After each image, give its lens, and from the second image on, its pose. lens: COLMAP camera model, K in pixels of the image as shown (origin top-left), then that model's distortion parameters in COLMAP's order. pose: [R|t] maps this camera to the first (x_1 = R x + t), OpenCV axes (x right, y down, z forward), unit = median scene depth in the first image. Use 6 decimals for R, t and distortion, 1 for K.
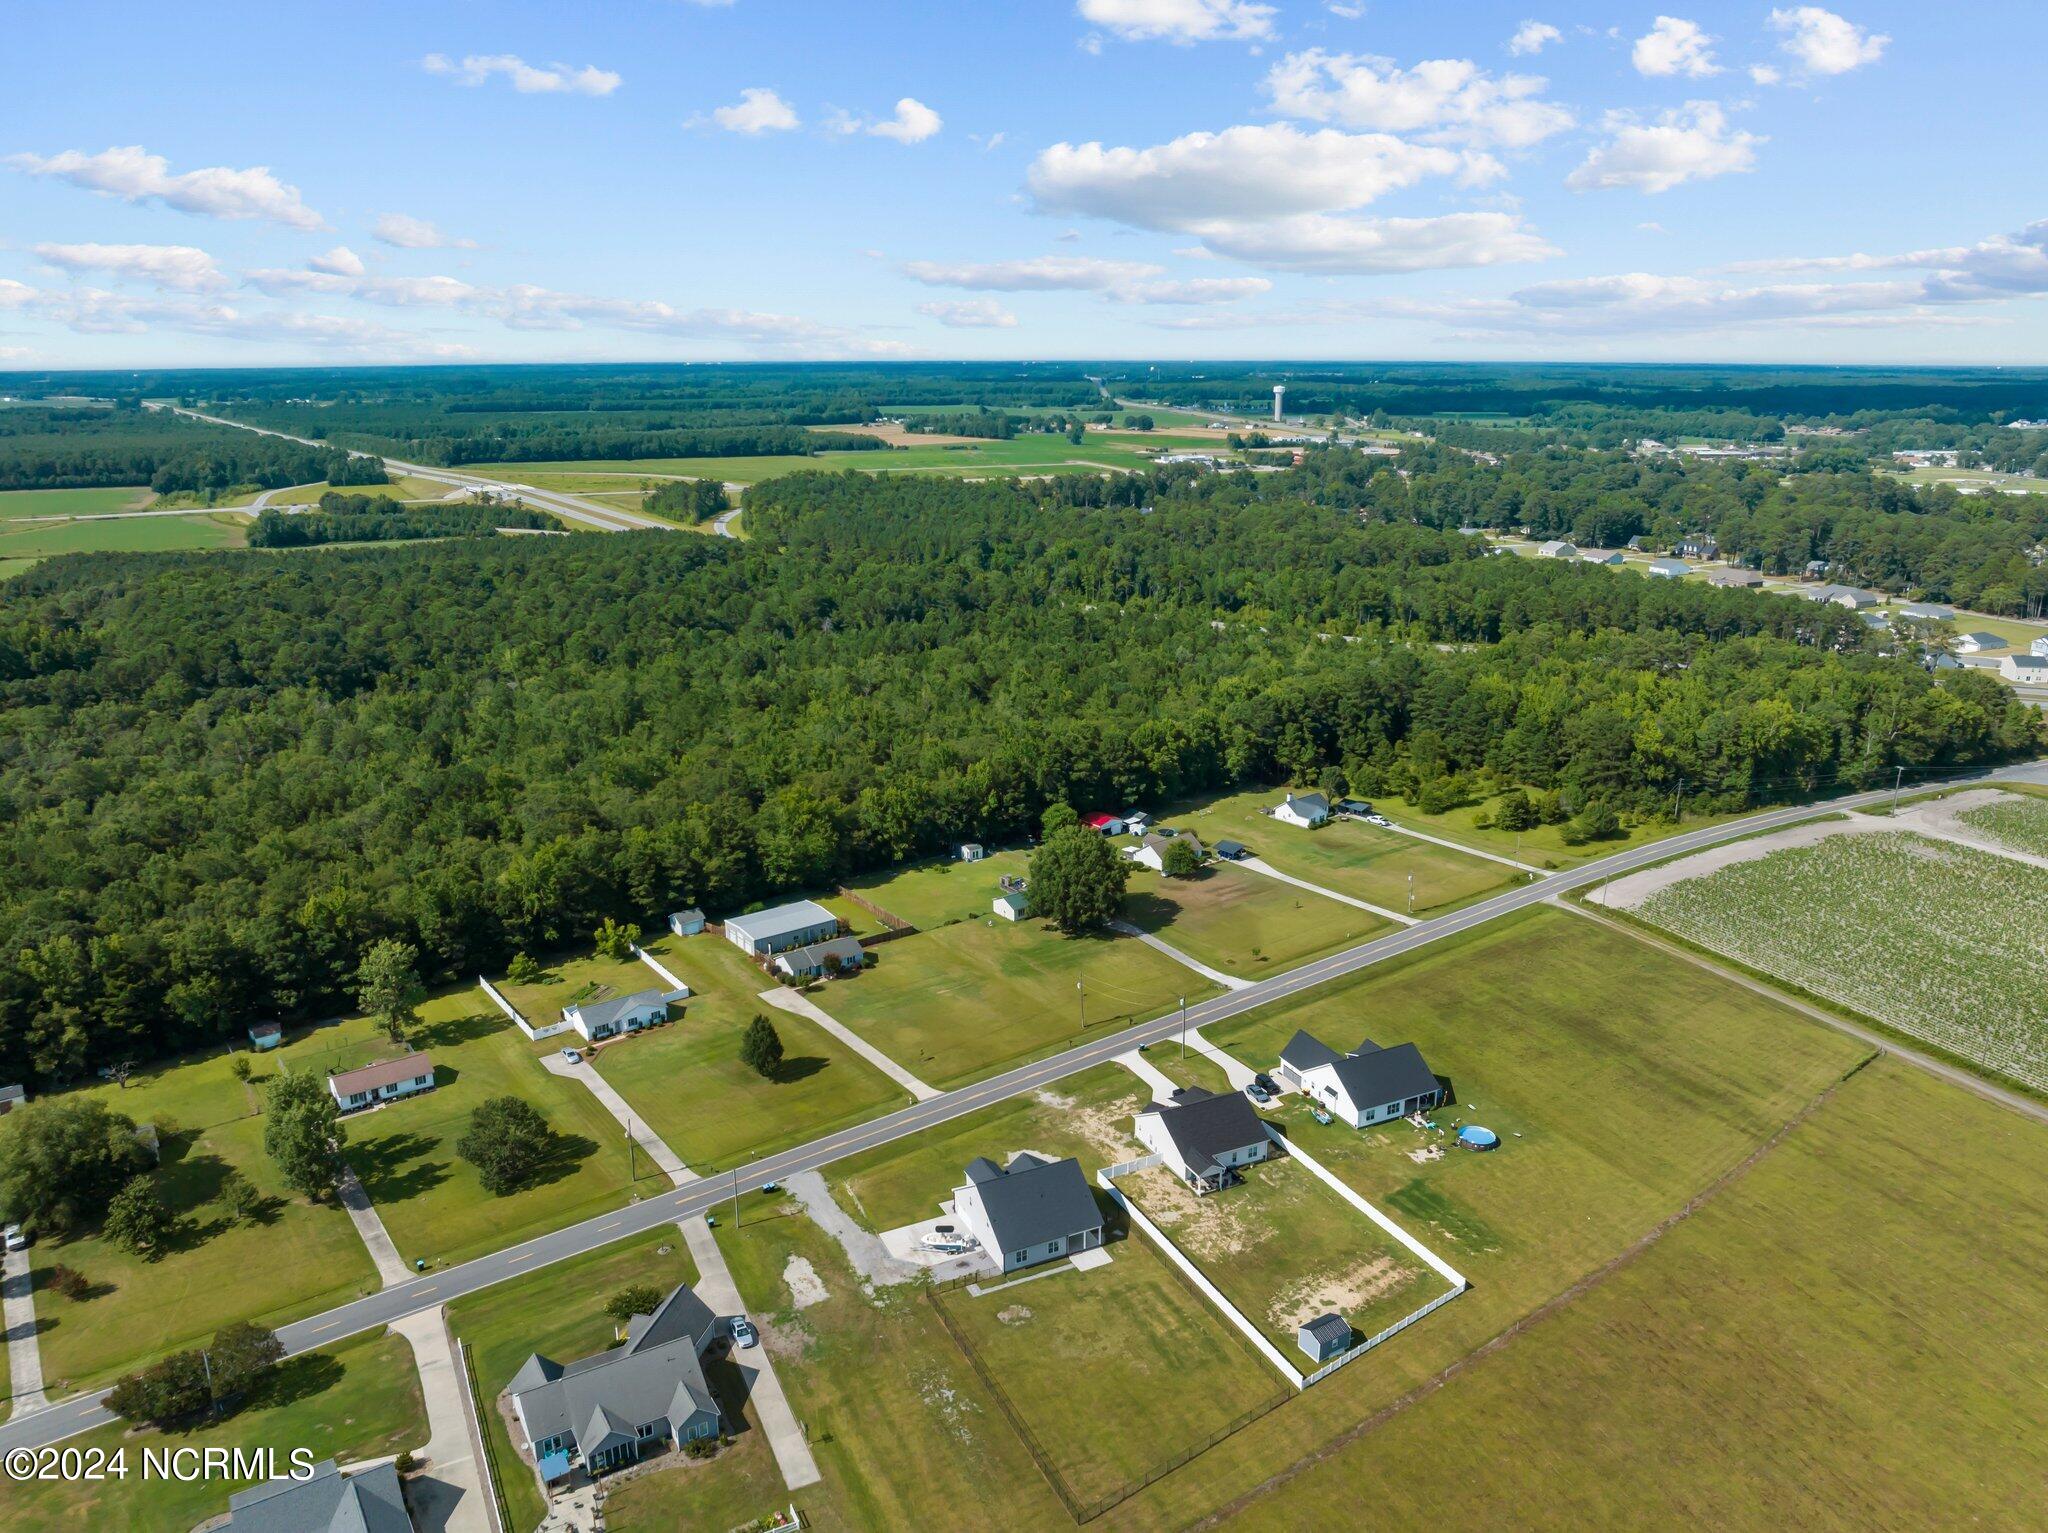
lens RADIAL K [[1441.9, 0, 1024.0], [0, 1441.9, 766.5], [0, 0, 1]] dist [0.008402, -0.052948]
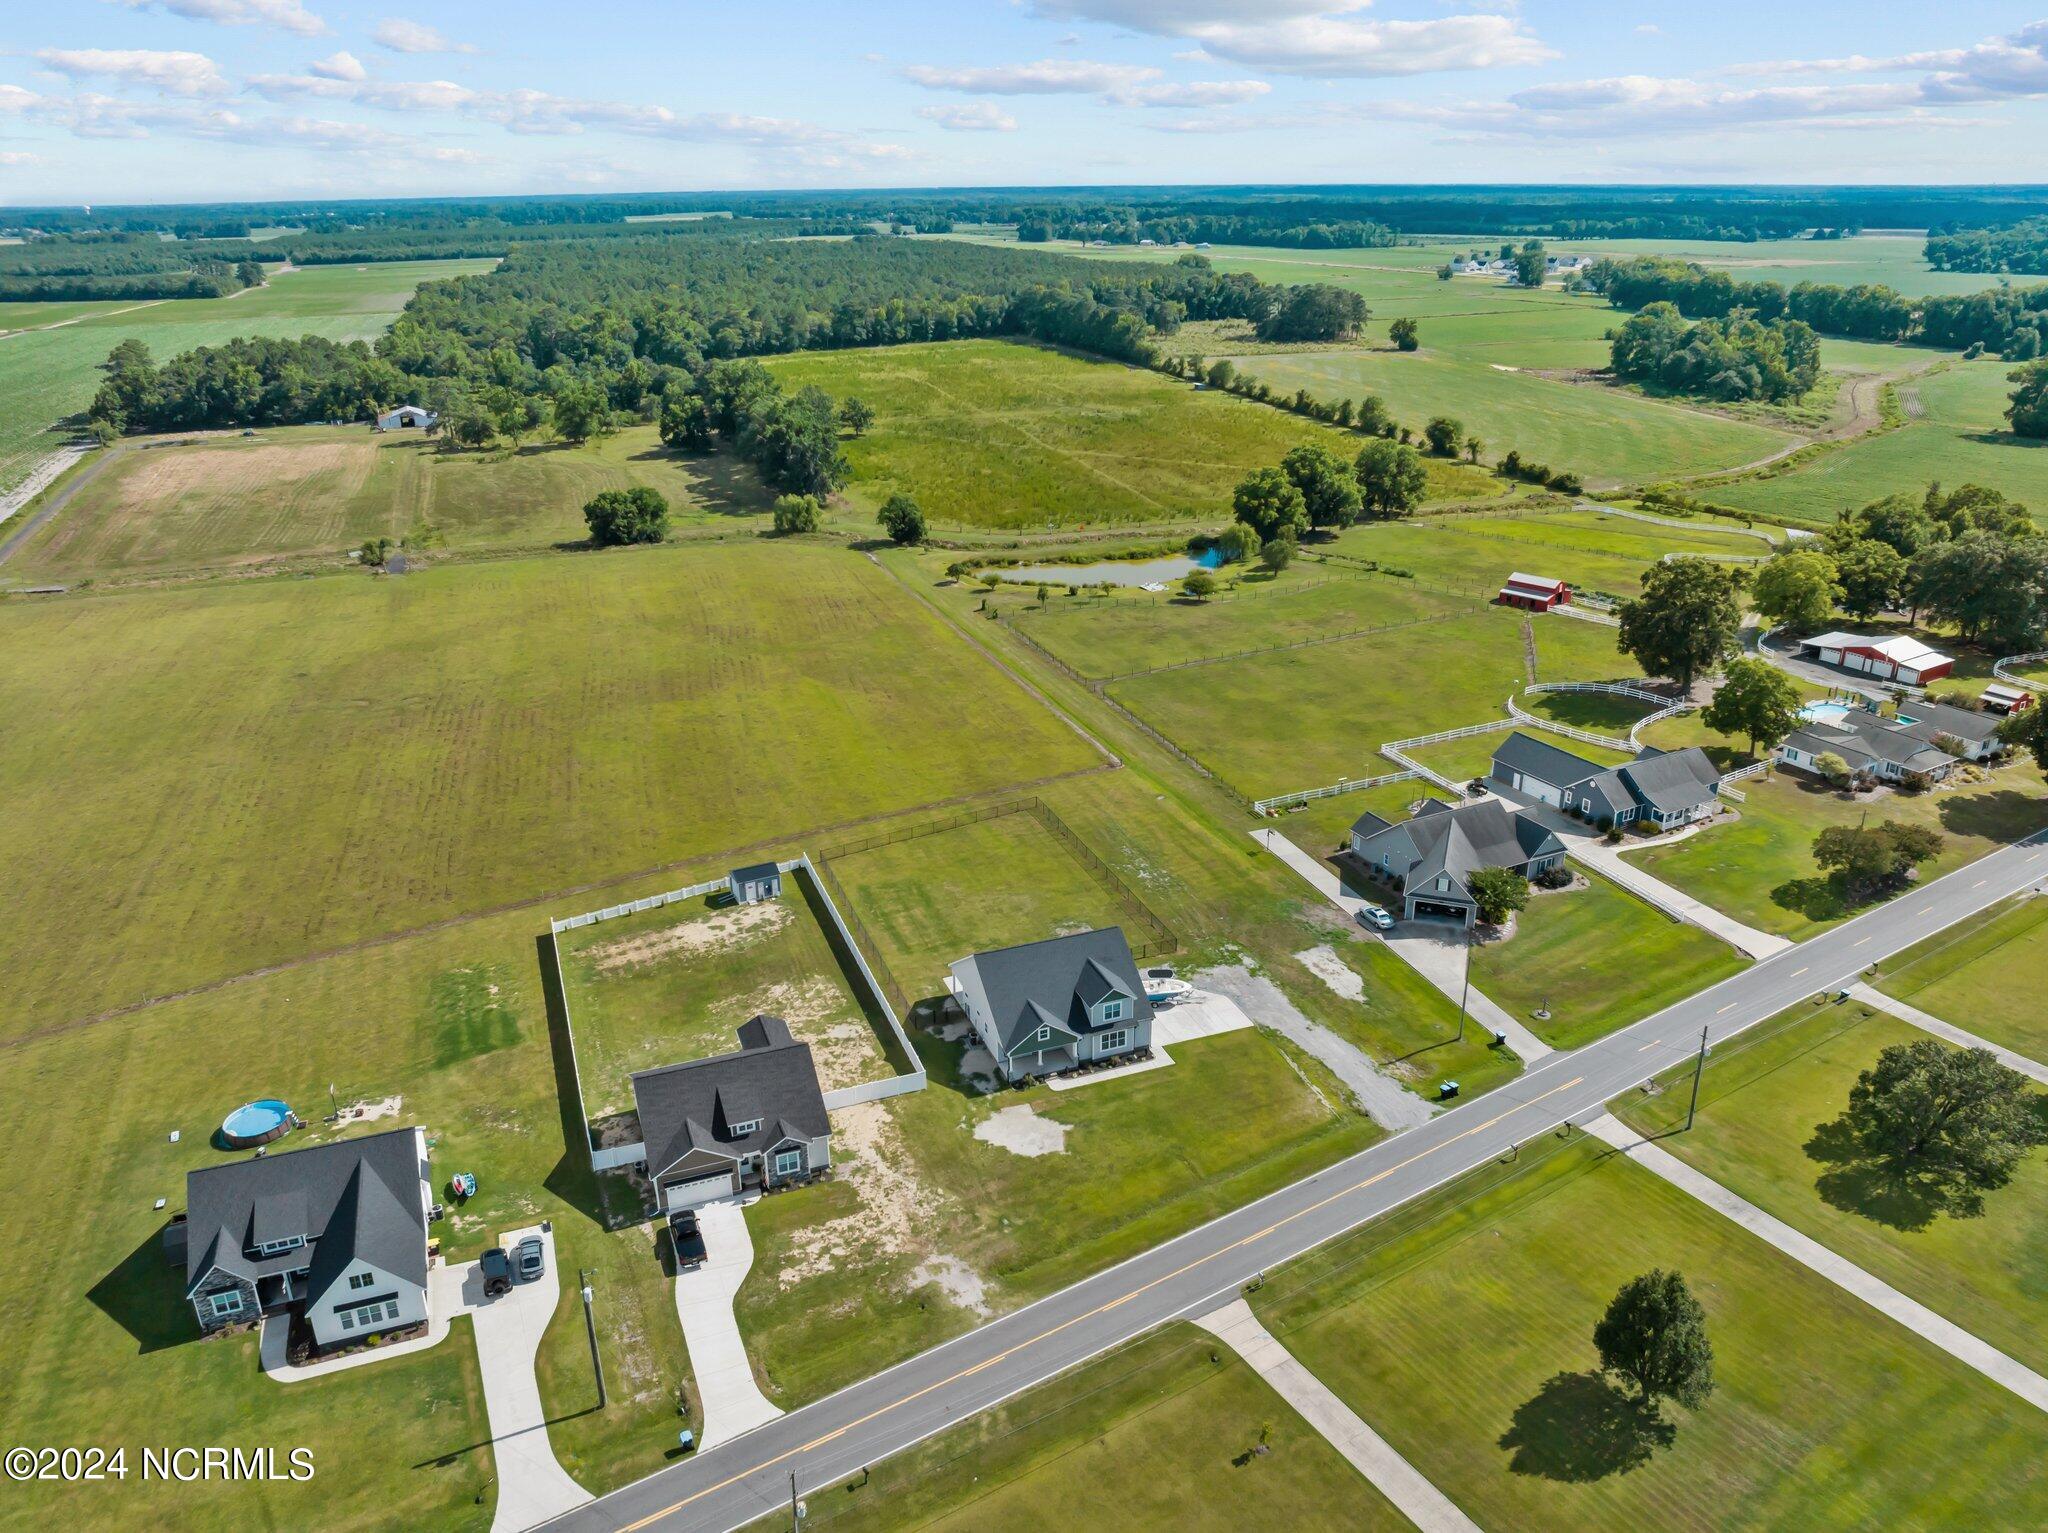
lens RADIAL K [[1441.9, 0, 1024.0], [0, 1441.9, 766.5], [0, 0, 1]] dist [0.008402, -0.052948]
pose [[-0.996064, -0.019374, 0.086492, -0.023452], [0.038582, 0.783745, 0.619883, -0.114133], [-0.079798, 0.620780, -0.779913, 0.754505]]
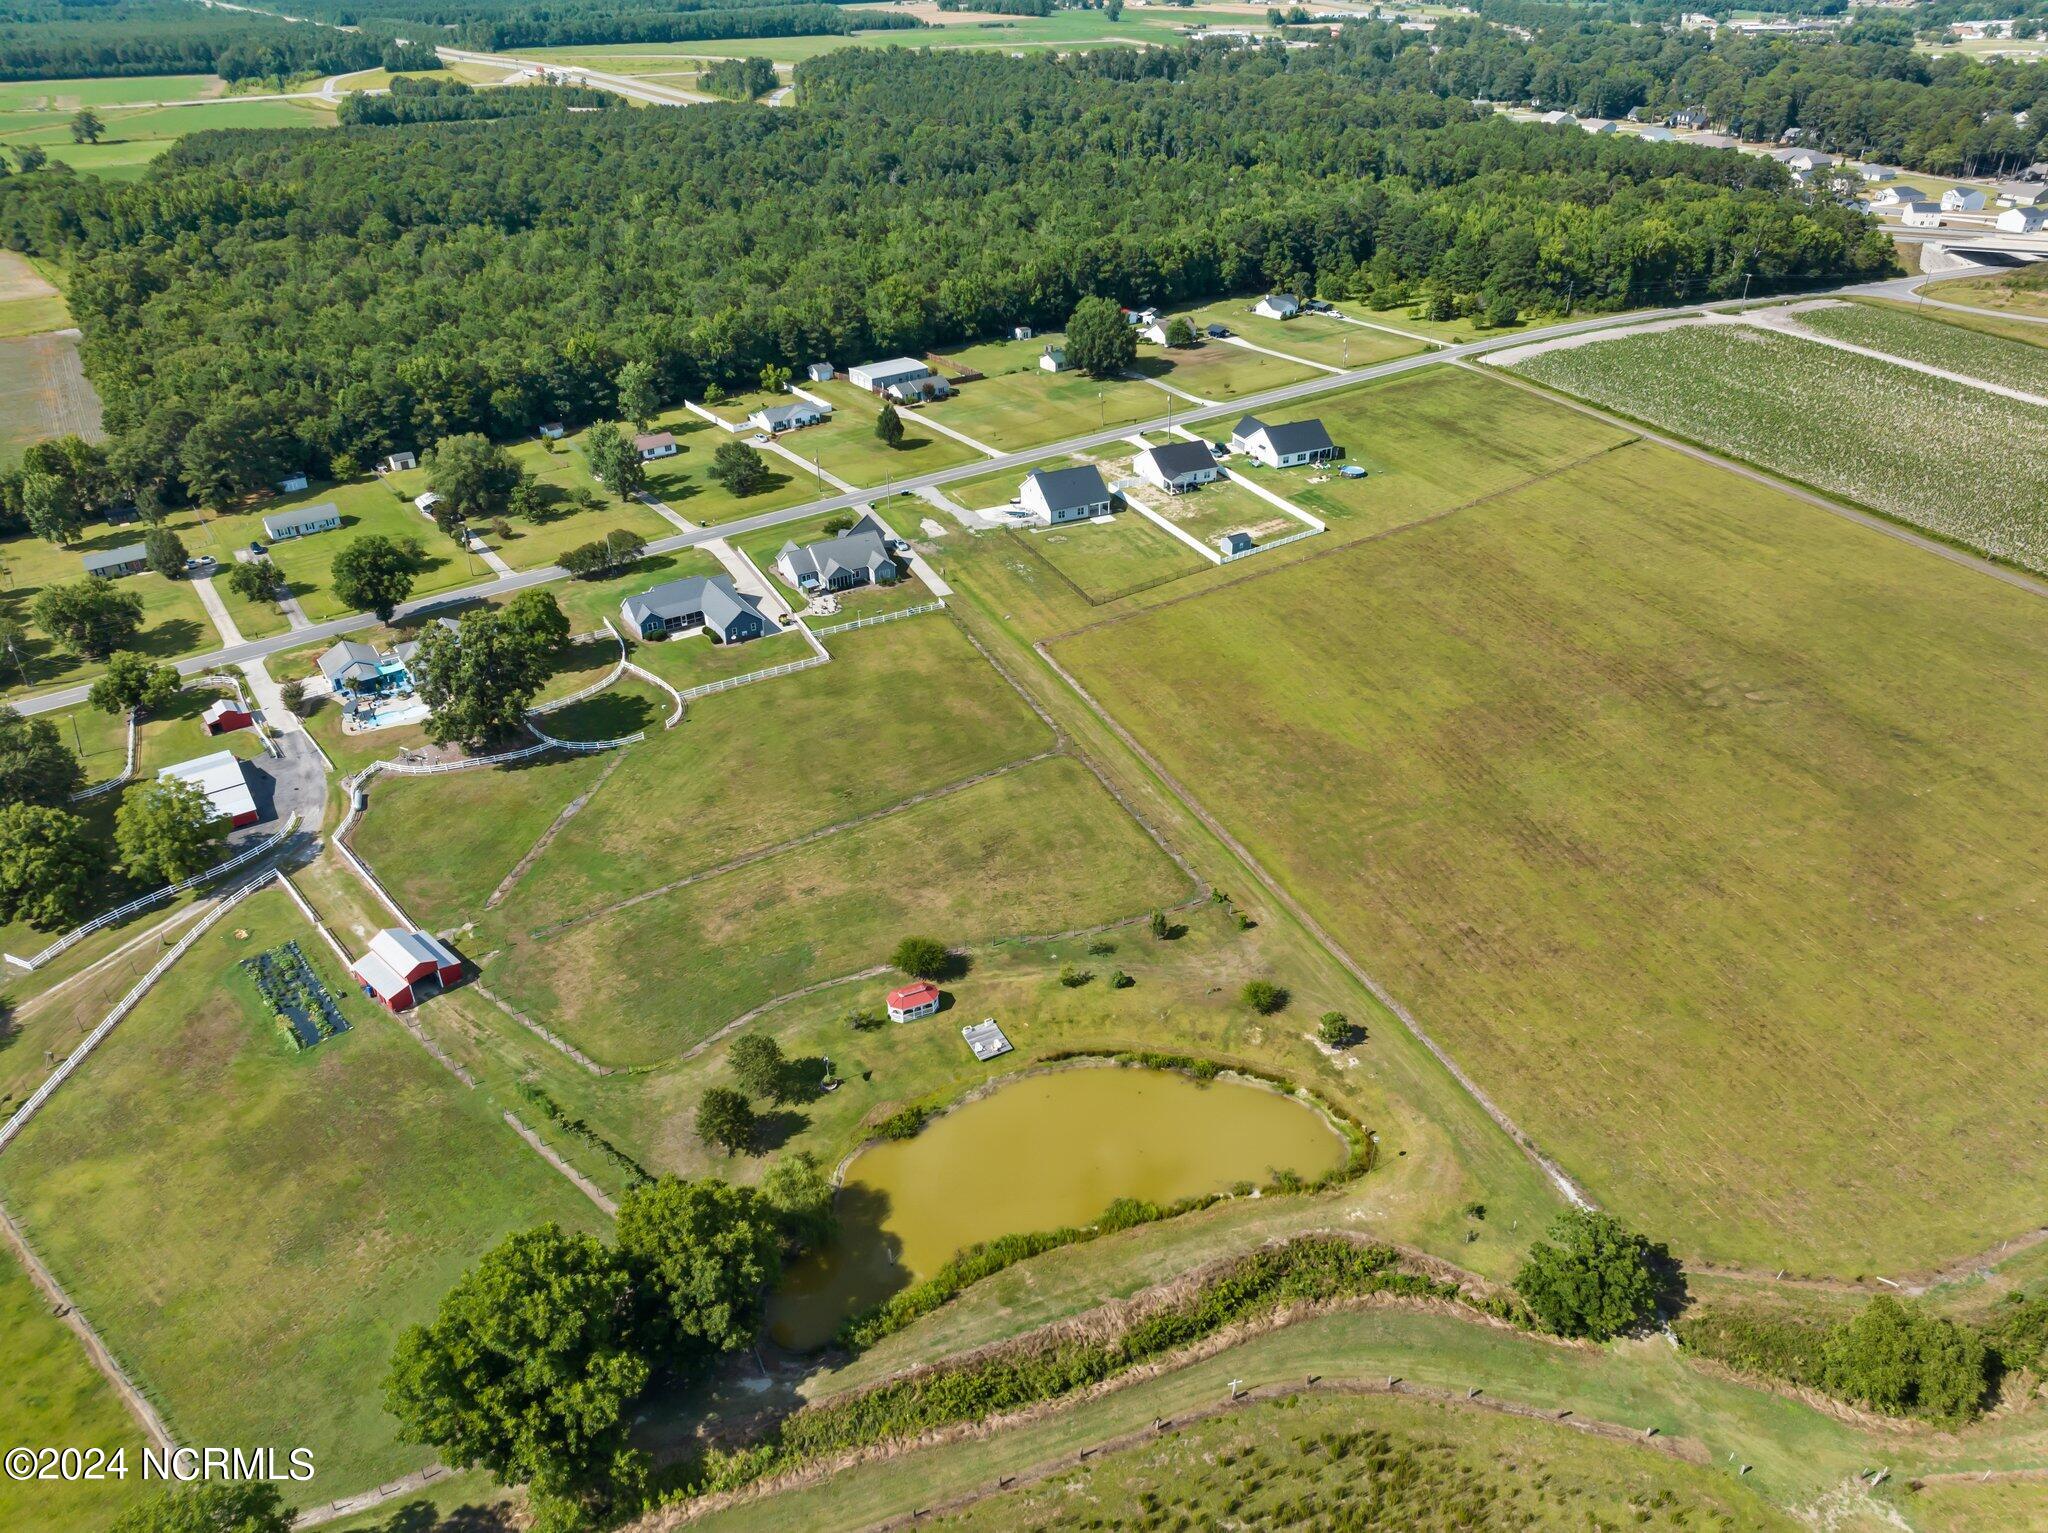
lens RADIAL K [[1416.4, 0, 1024.0], [0, 1416.4, 766.5], [0, 0, 1]] dist [-0.037144, 0.019205]
pose [[0.999714, 0.003823, -0.023598, -0.002644], [0.002472, 0.965313, 0.261085, 0.093568], [0.023778, -0.261069, 0.965027, -0.320034]]
